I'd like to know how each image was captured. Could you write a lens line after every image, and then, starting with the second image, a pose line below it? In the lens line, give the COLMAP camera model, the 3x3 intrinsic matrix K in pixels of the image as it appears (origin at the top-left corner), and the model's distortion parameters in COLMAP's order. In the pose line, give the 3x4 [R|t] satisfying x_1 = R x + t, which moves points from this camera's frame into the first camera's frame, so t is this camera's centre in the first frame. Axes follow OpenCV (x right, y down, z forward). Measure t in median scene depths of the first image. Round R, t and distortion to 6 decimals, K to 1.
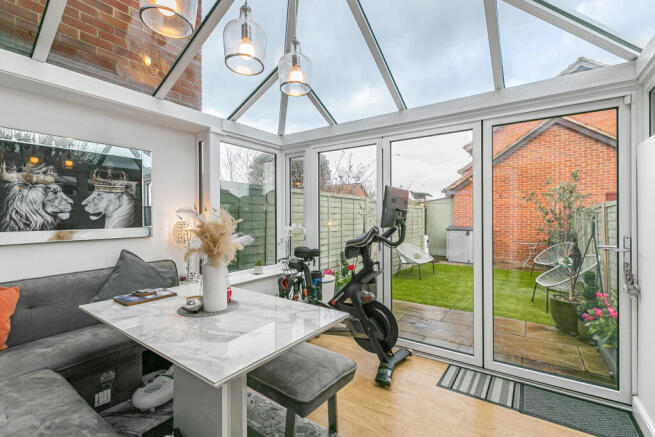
lens RADIAL K [[294.5, 0, 326.2], [0, 294.5, 218.2], [0, 0, 1]] dist [0.000051, -0.000970]
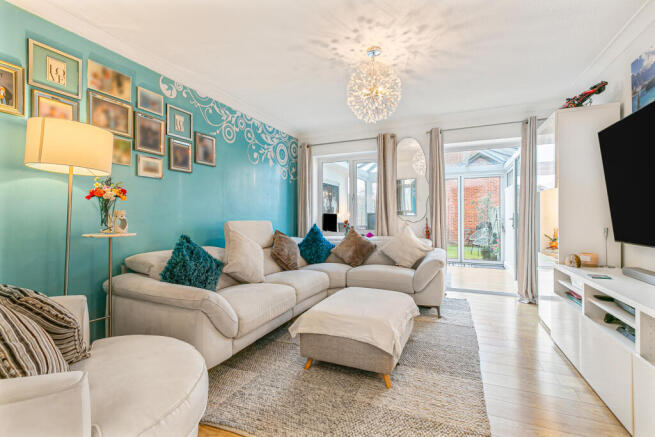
lens RADIAL K [[294.5, 0, 323.2], [0, 294.5, 216.9], [0, 0, 1]] dist [0.000051, -0.000970]
pose [[0.982697, 0.000806, 0.185216, -0.822211], [-0.001873, 0.999983, 0.005587, 0.031998], [-0.185209, -0.005837, 0.982682, -0.978858]]
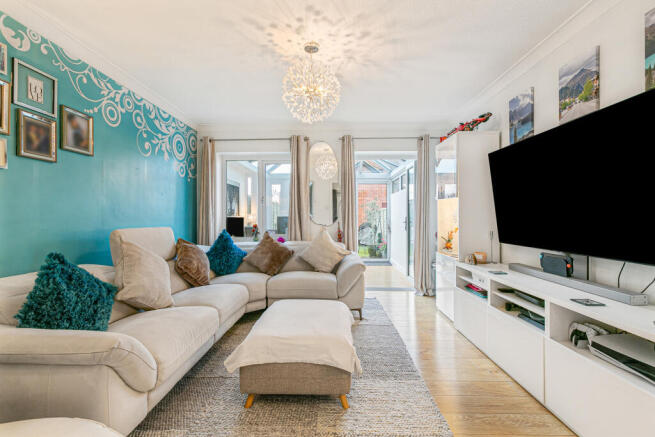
lens RADIAL K [[294.5, 0, 326.0], [0, 294.5, 216.7], [0, 0, 1]] dist [0.000051, -0.000970]
pose [[0.835728, 0.001208, 0.549143, -0.896822], [-0.002611, 0.999995, 0.001773, 0.020504], [-0.549138, -0.002916, 0.835727, -0.891780]]
